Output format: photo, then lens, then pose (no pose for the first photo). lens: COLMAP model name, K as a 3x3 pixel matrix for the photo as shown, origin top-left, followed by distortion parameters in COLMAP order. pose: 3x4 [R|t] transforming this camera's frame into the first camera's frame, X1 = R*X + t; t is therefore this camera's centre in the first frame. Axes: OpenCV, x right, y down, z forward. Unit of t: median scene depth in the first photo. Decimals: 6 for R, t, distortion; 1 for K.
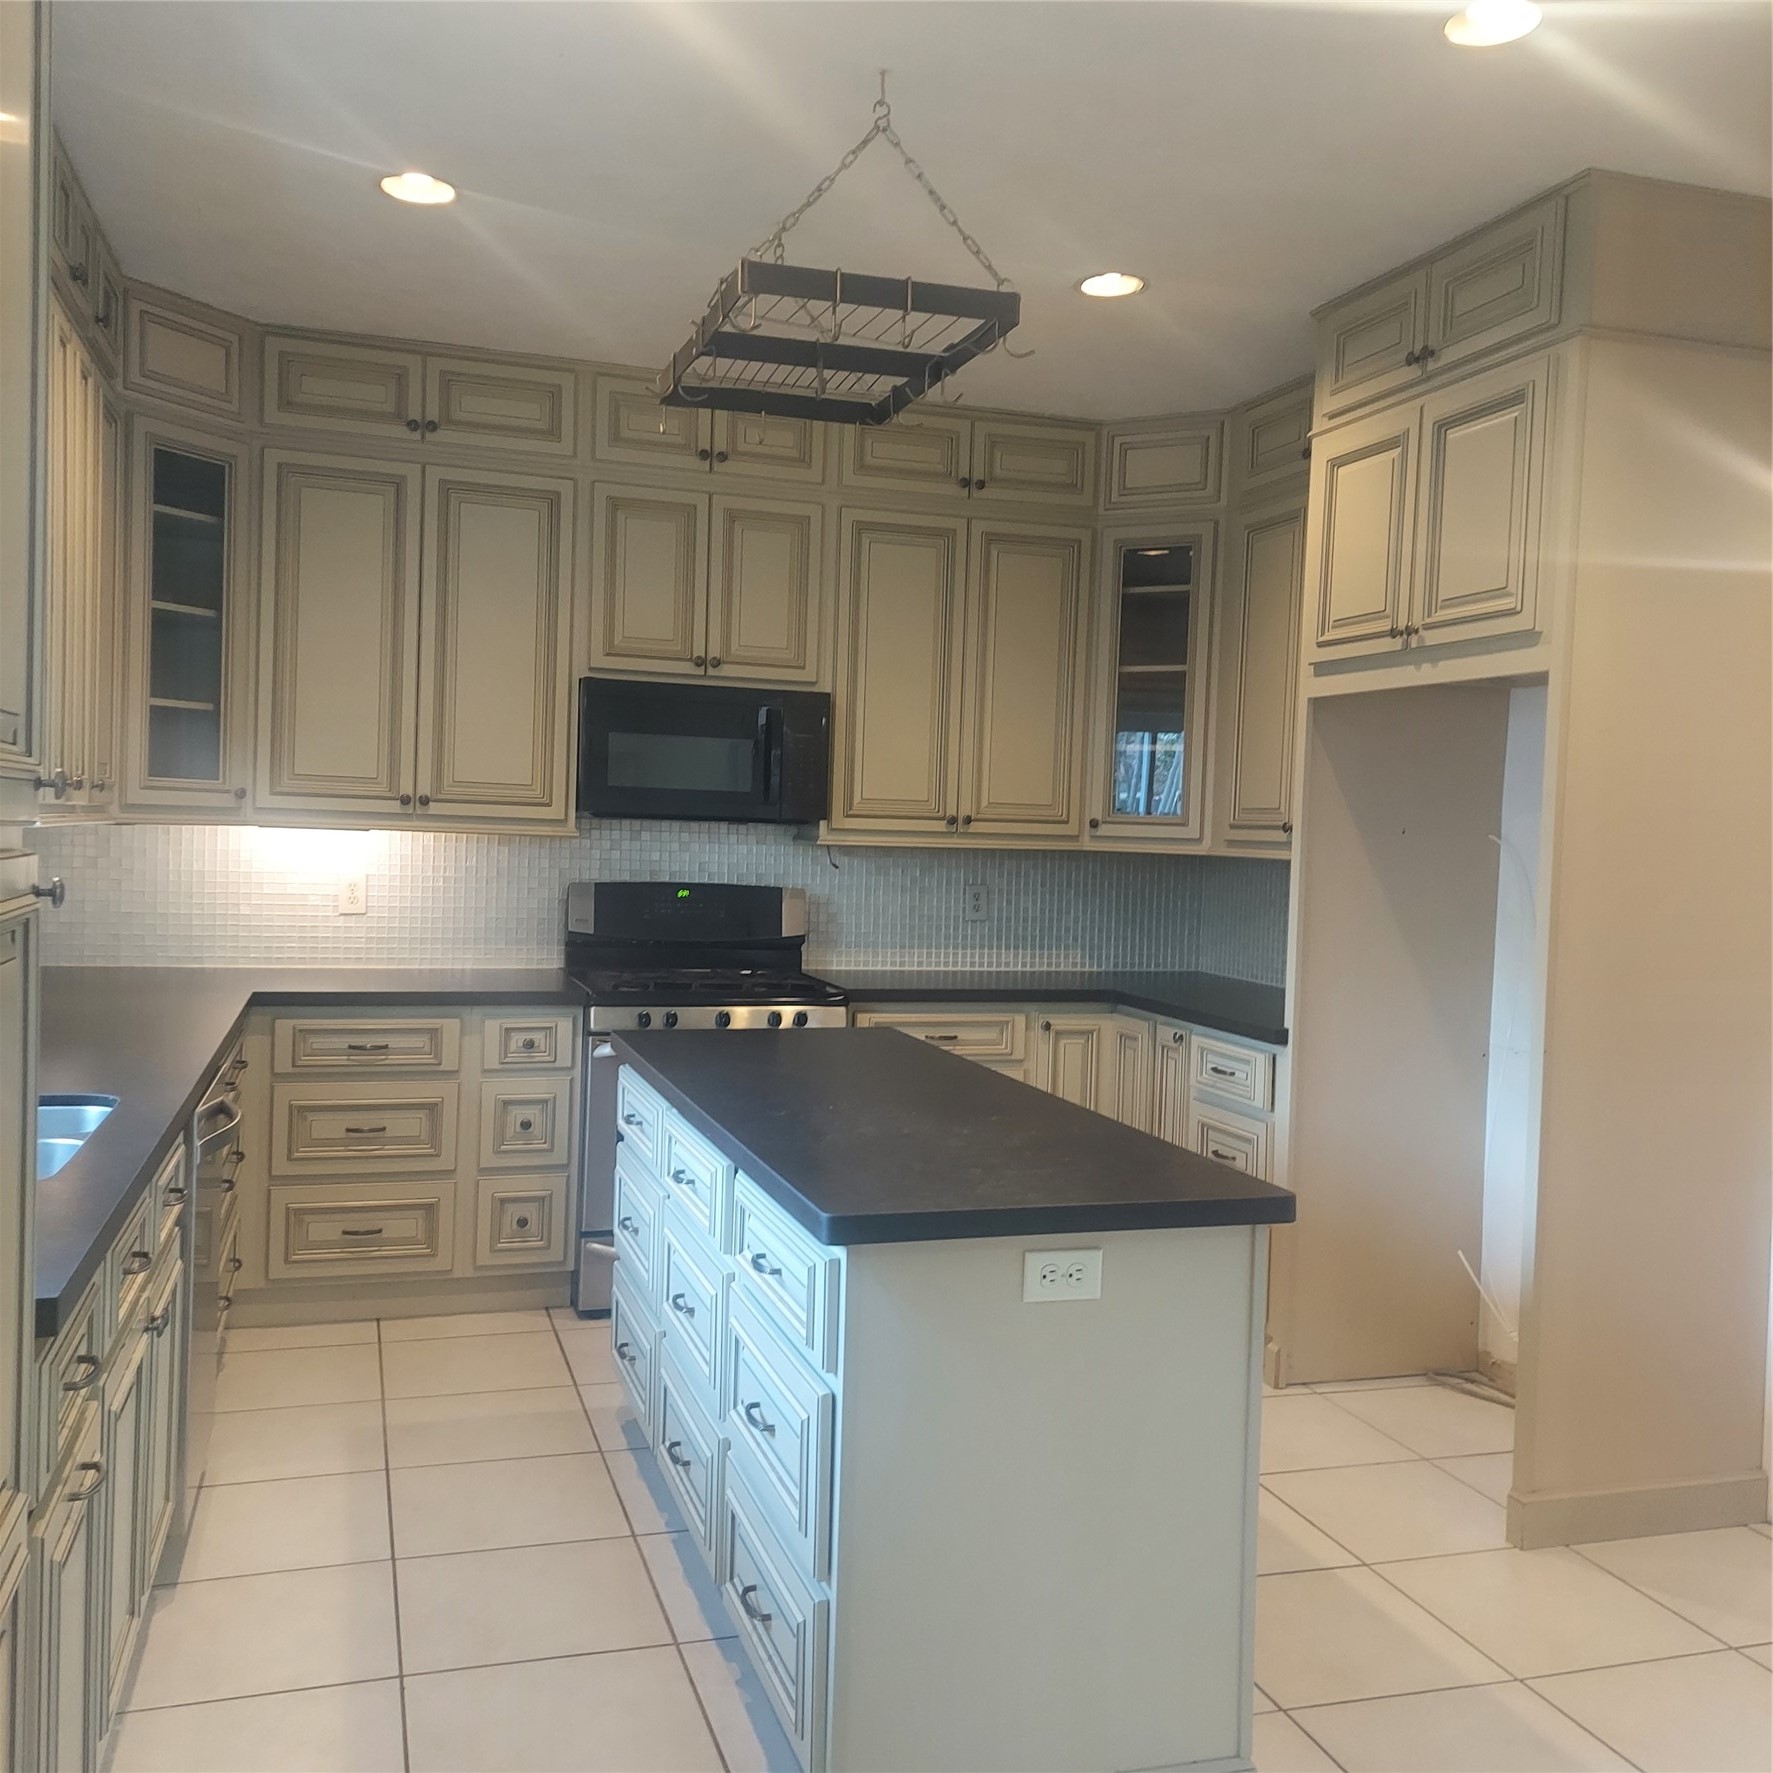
lens RADIAL K [[1716.2, 0, 884.6], [0, 1716.2, 888.1], [0, 0, 1]] dist [0.053640, 0.000000]
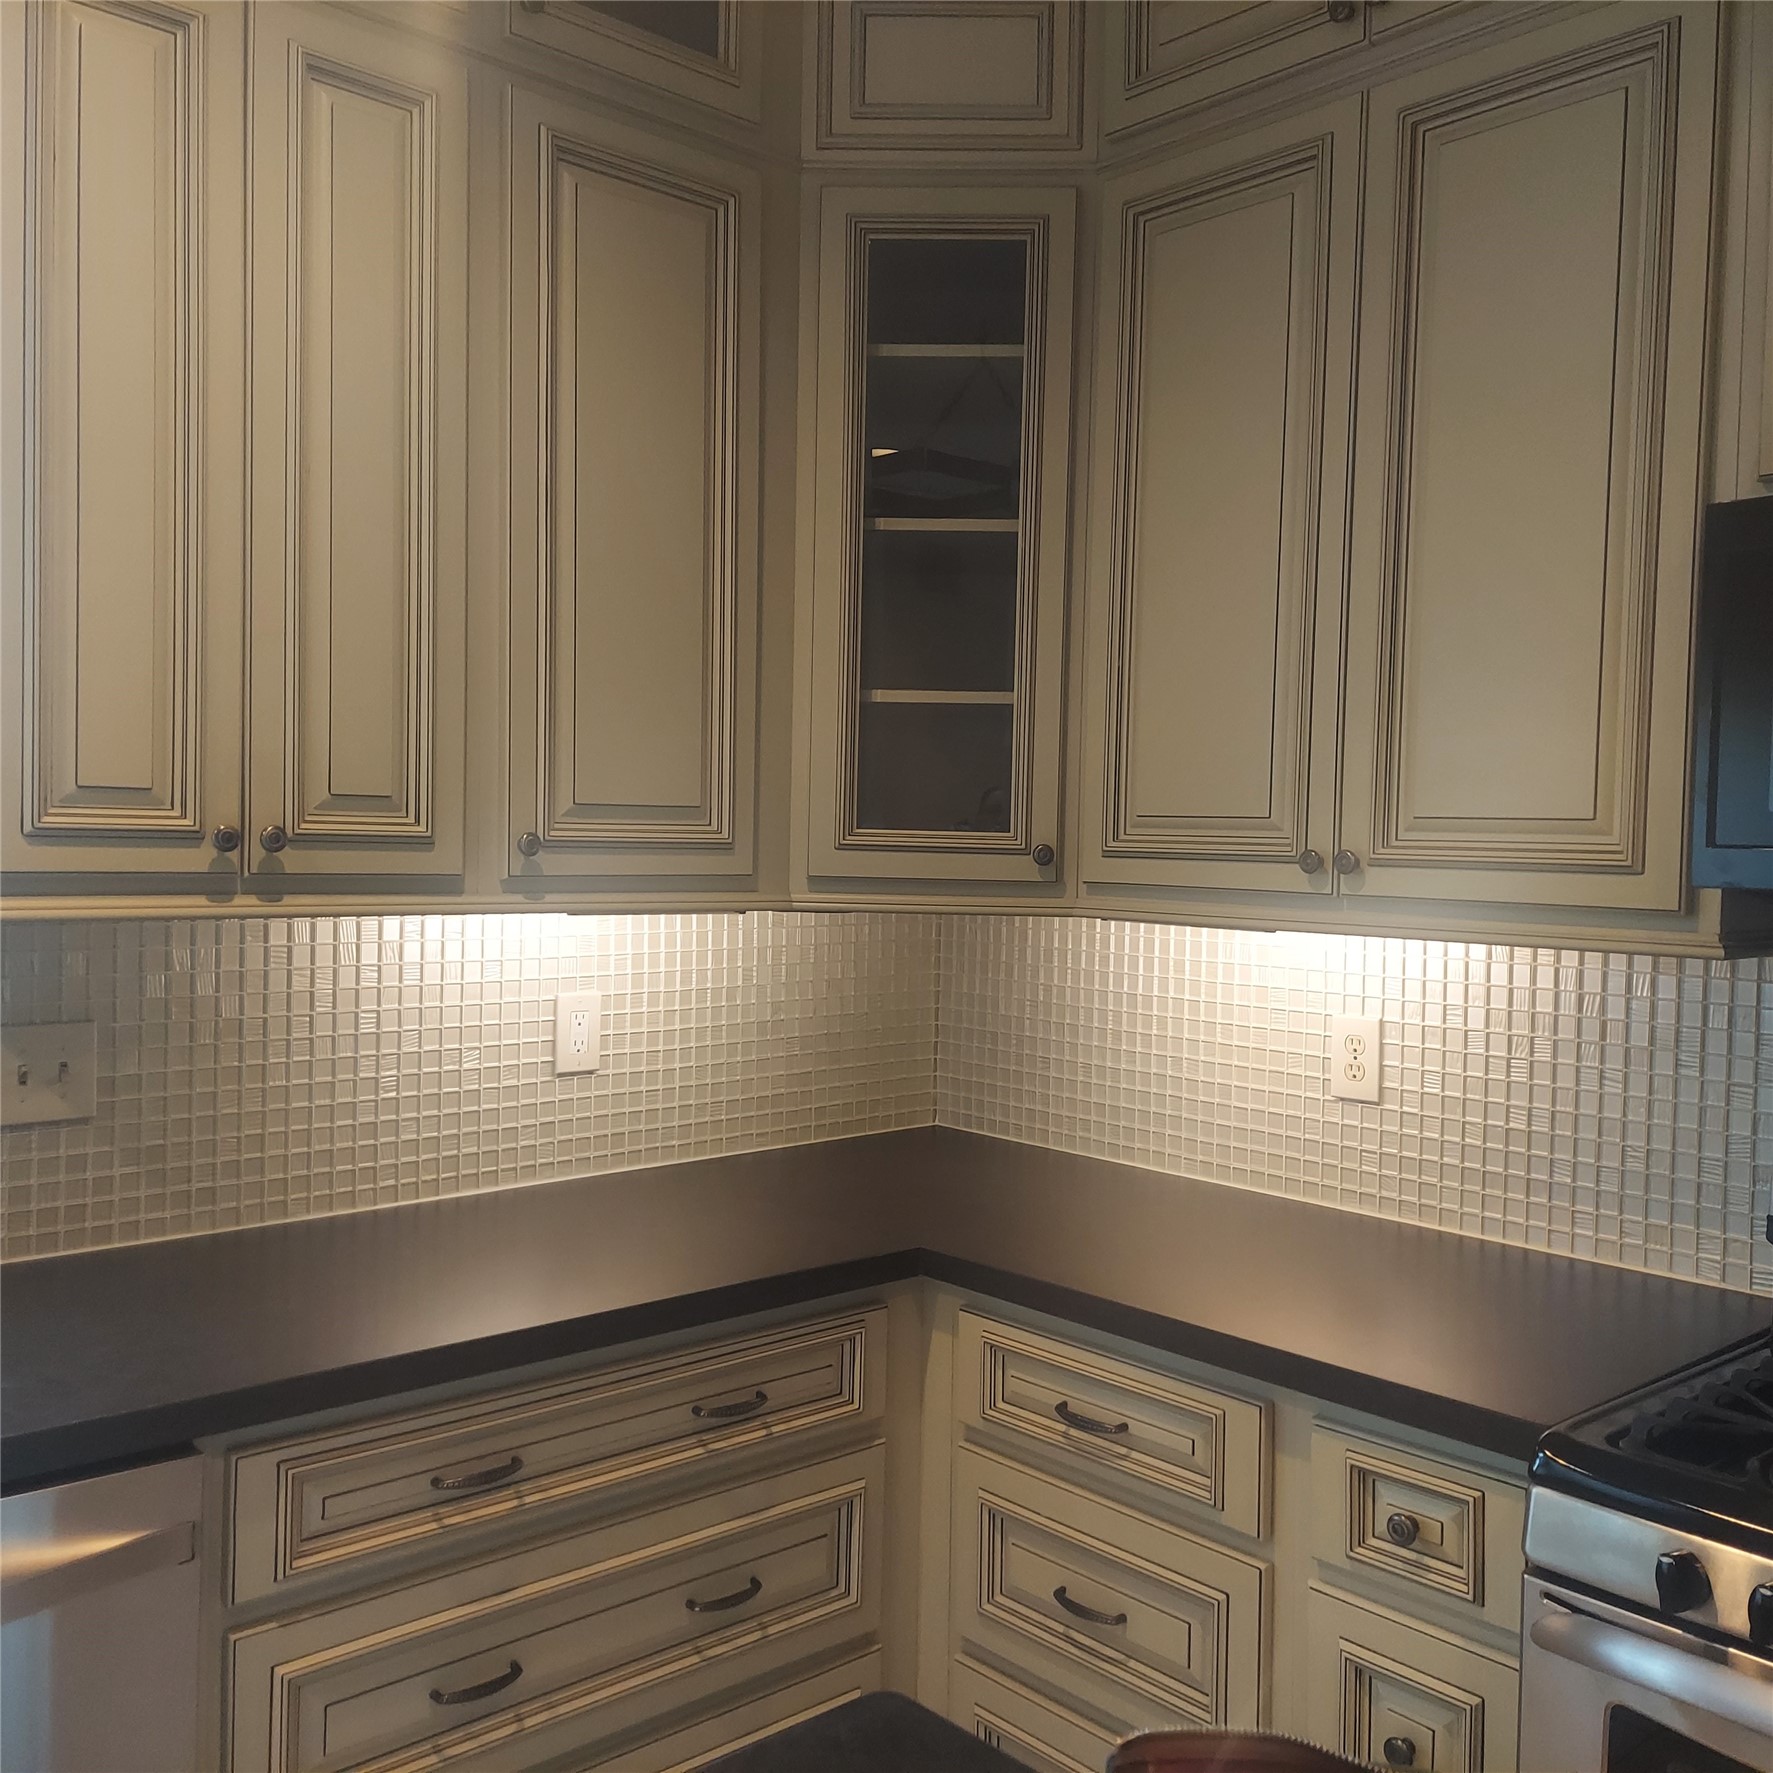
lens RADIAL K [[1716.2, 0, 879.1], [0, 1716.2, 880.5], [0, 0, 1]] dist [0.053640, 0.000000]
pose [[0.408703, -0.001989, -0.912665, 0.083842], [-0.033409, 0.999295, -0.017139, -0.036800], [0.912056, 0.037496, 0.408348, 0.743618]]
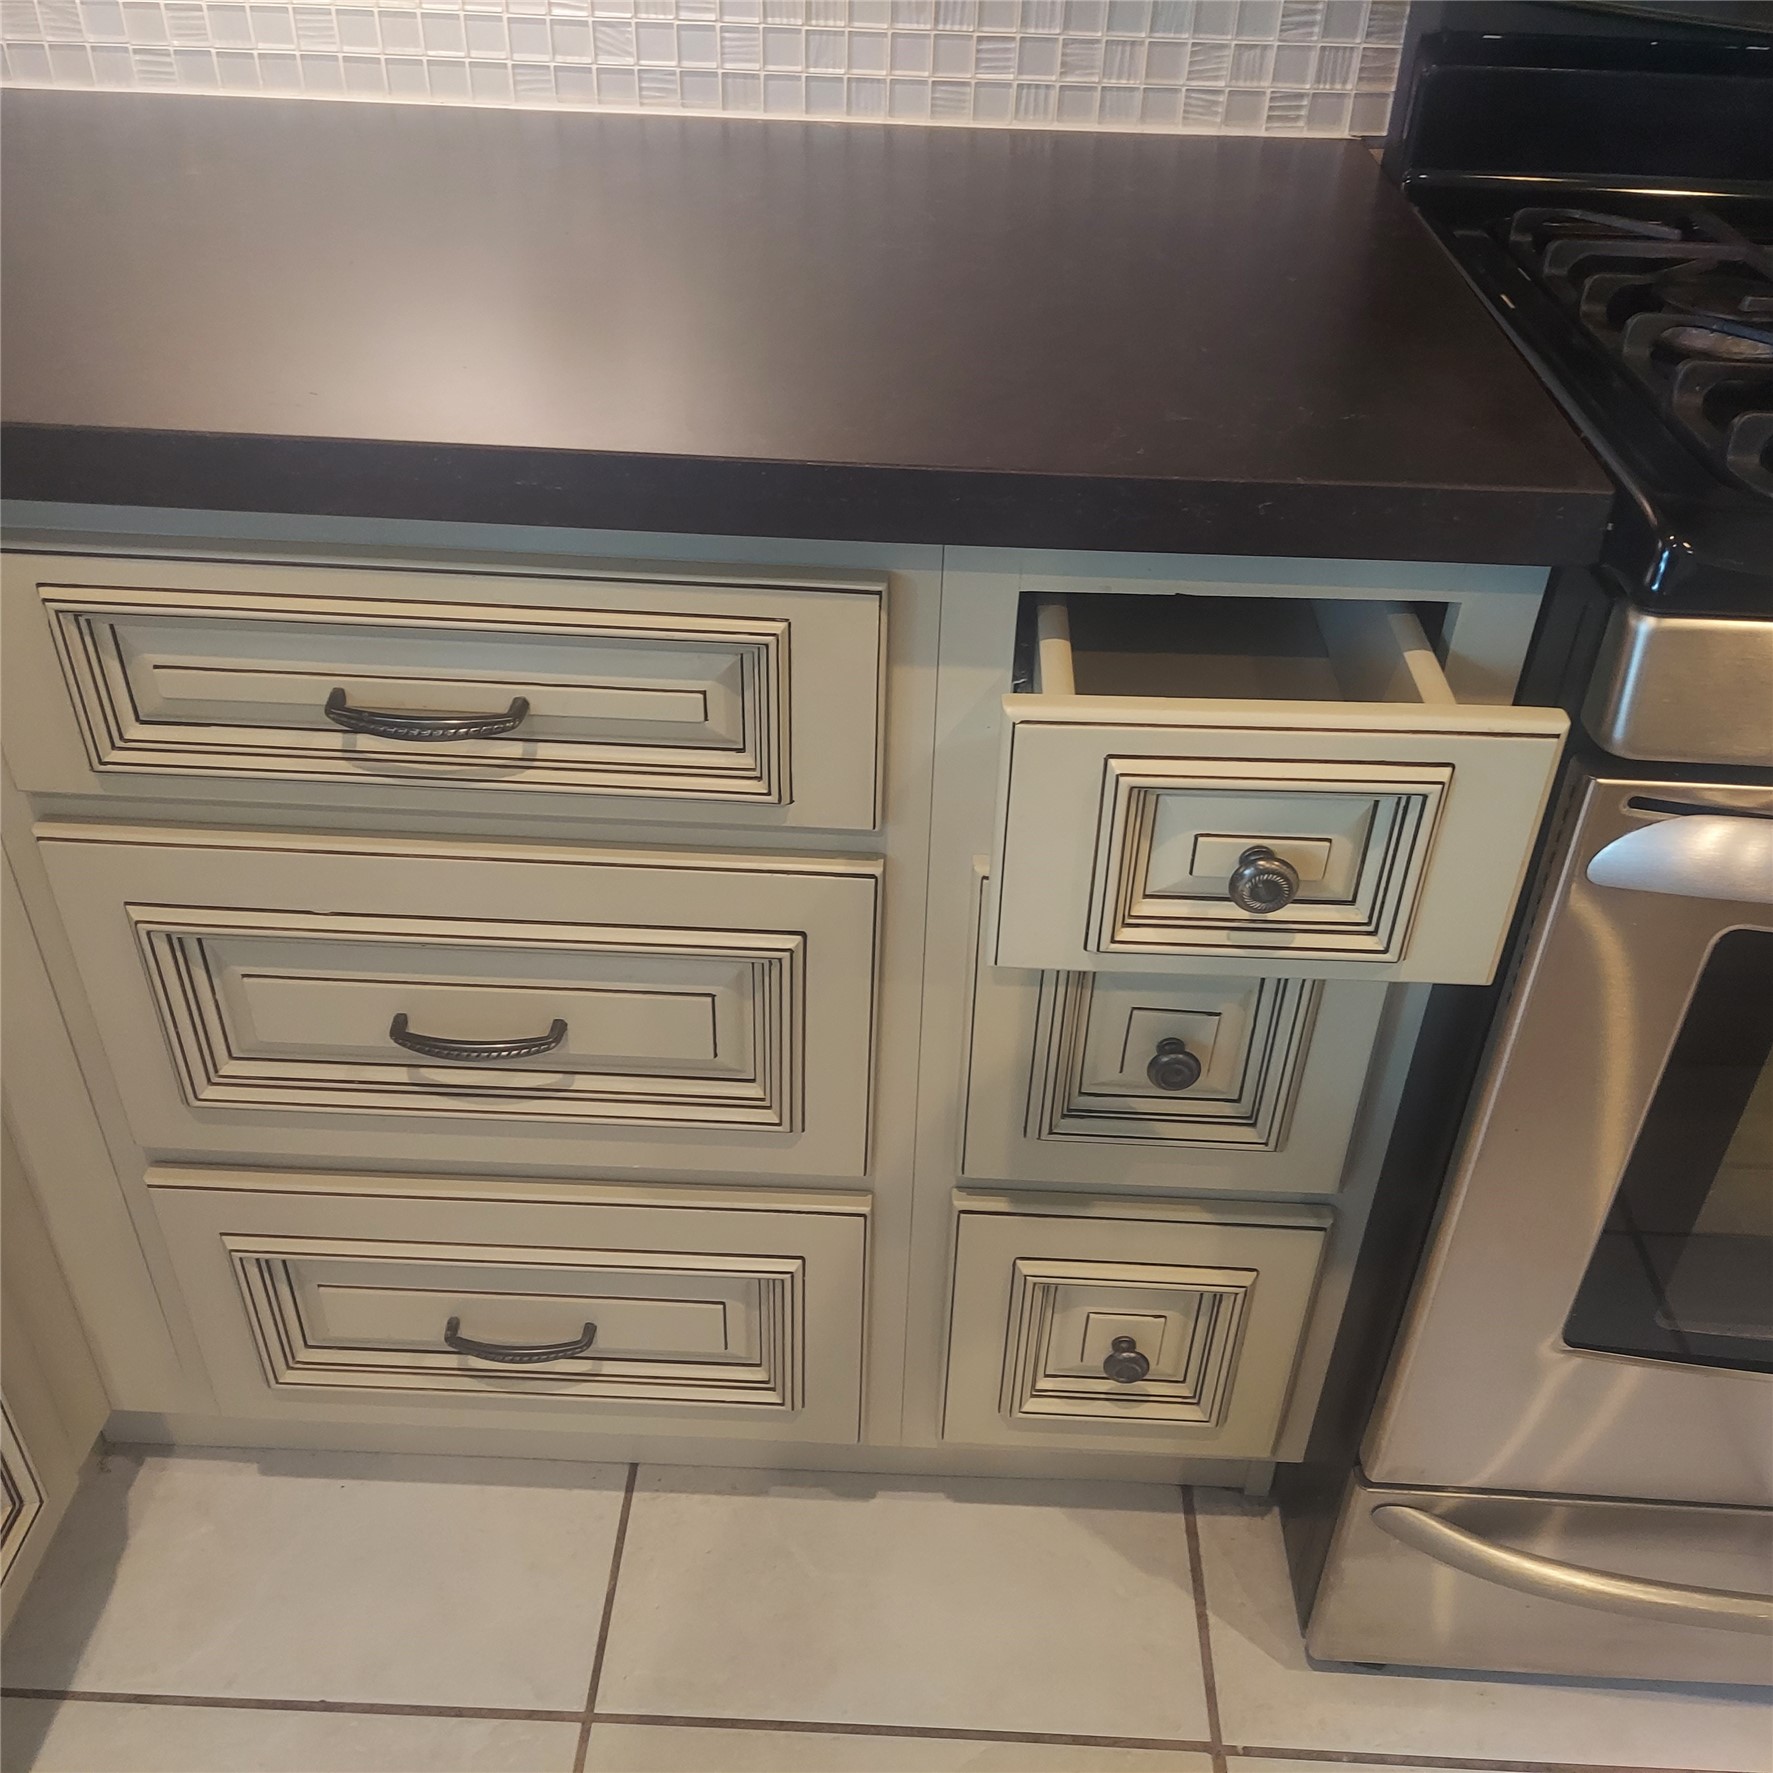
lens RADIAL K [[1716.2, 0, 883.7], [0, 1716.2, 883.4], [0, 0, 1]] dist [0.053640, 0.000000]
pose [[0.944070, 0.187132, -0.271503, -0.188808], [-0.006307, 0.833468, 0.552532, -0.000789], [0.329686, -0.519916, 0.788032, 0.830883]]
